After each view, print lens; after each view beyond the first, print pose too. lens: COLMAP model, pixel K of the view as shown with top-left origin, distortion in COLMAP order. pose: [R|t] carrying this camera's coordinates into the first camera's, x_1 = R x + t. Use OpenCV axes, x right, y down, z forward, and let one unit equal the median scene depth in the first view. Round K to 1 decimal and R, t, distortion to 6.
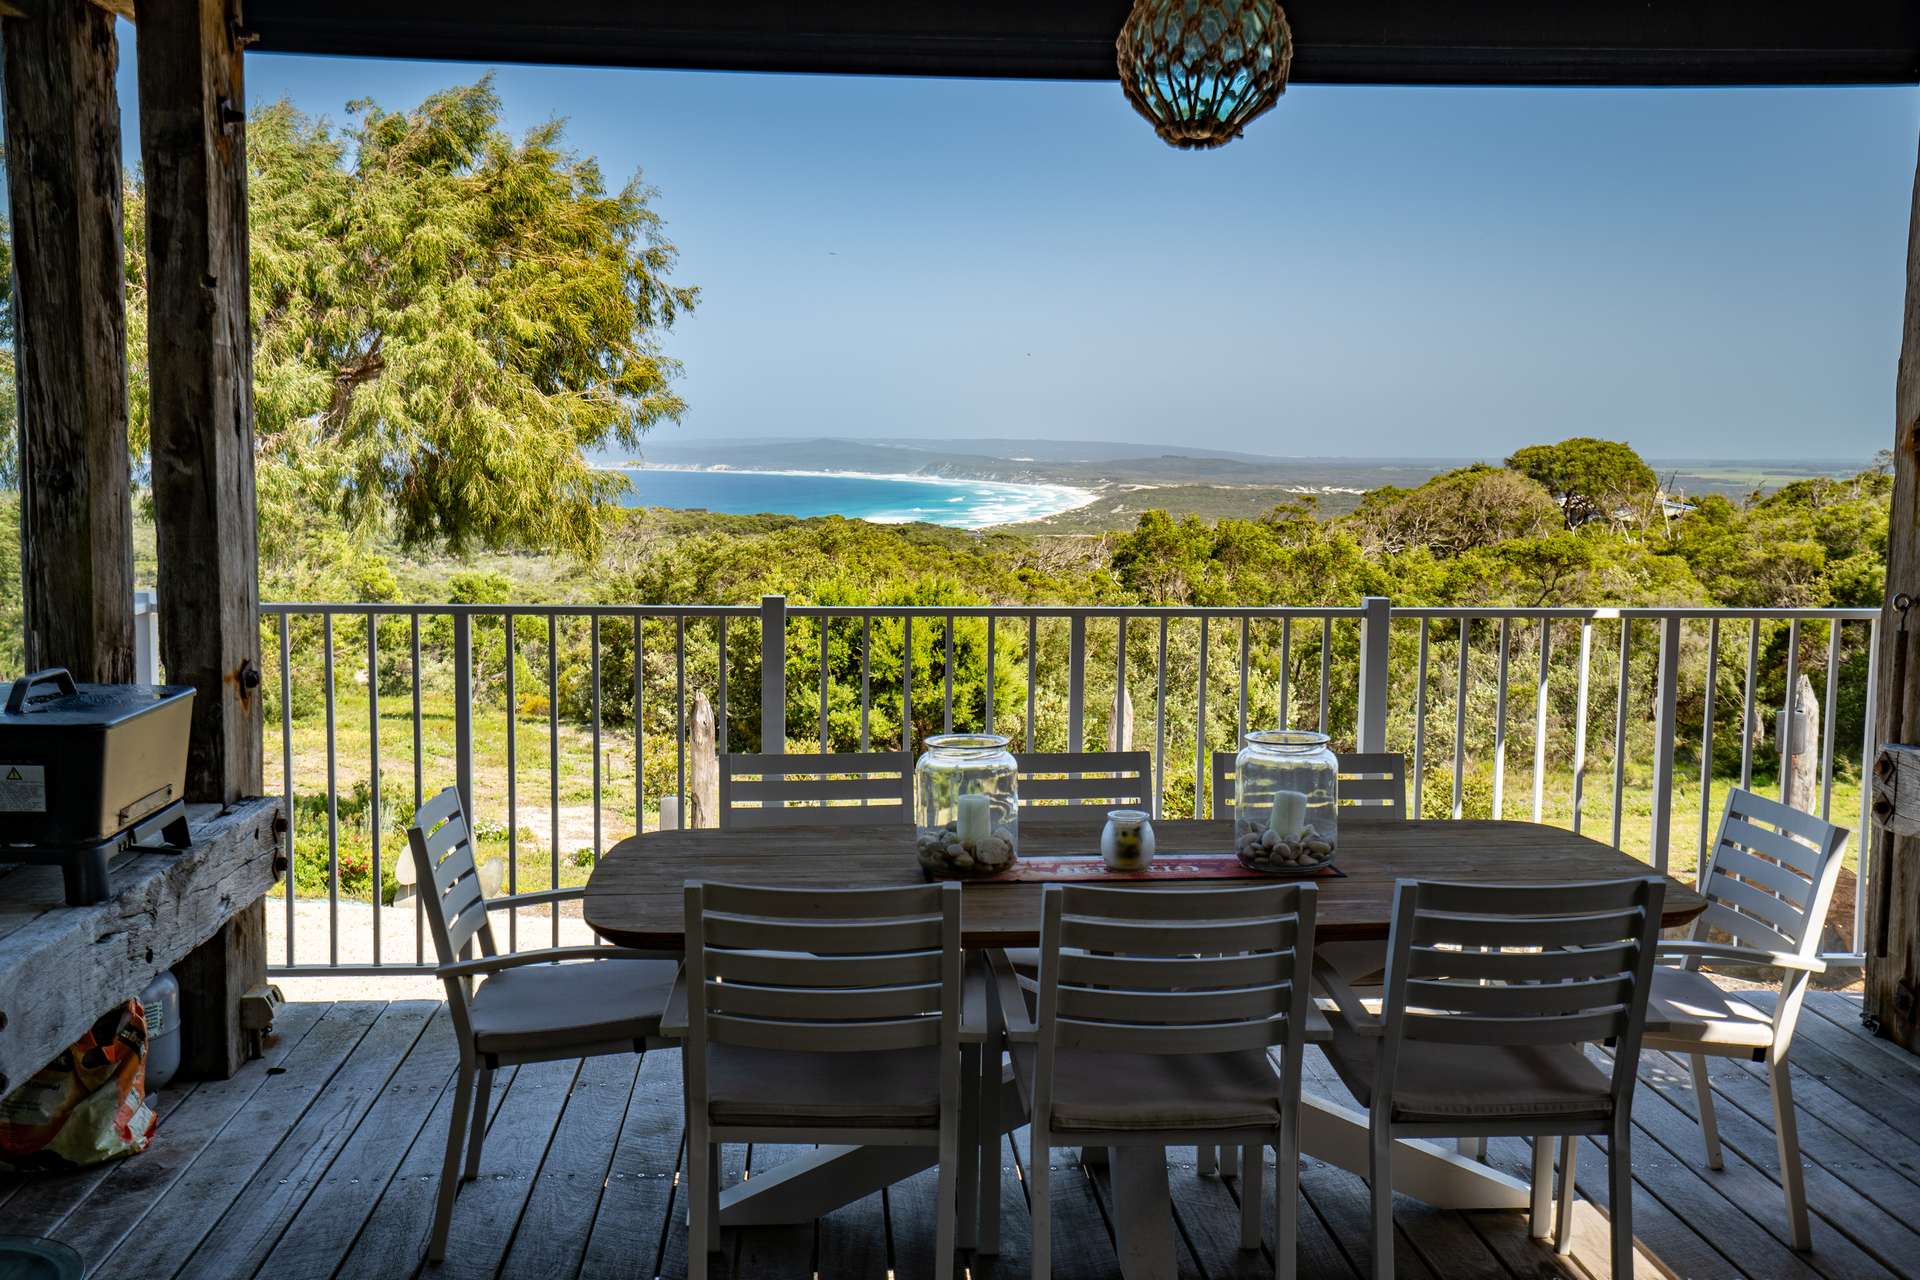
lens RADIAL K [[1889.6, 0, 960.0], [0, 1889.6, 640.0], [0, 0, 1]] dist [0.068848, 0.001831]
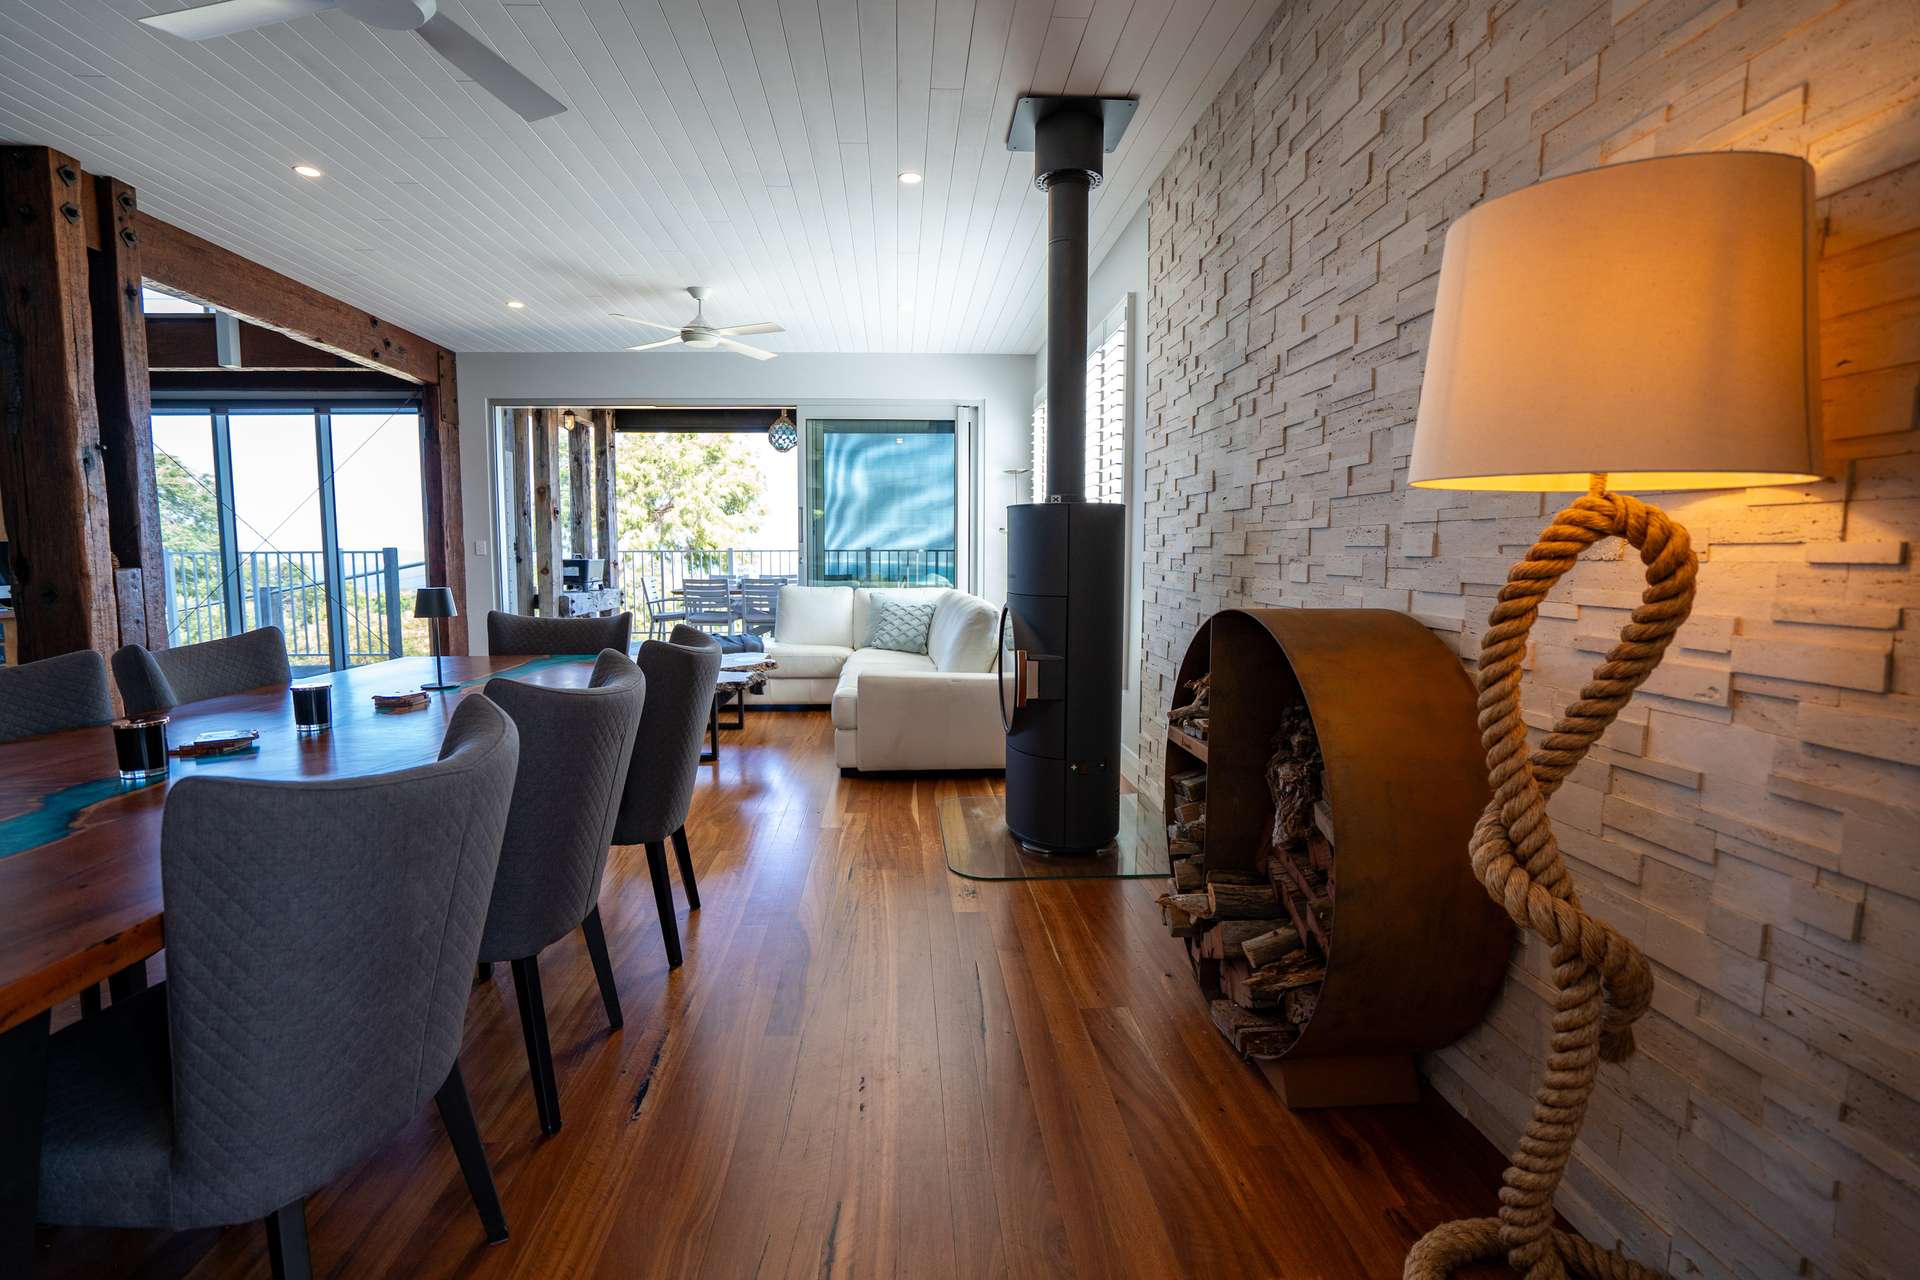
lens RADIAL K [[886.2, 0, 960.0], [0, 886.2, 640.0], [0, 0, 1]] dist [-0.014114, 0.000652]
pose [[0.999968, -0.004089, -0.006911, 0.131614], [0.004085, 0.999991, -0.000567, 0.056589], [0.006913, 0.000539, 0.999976, -0.315189]]
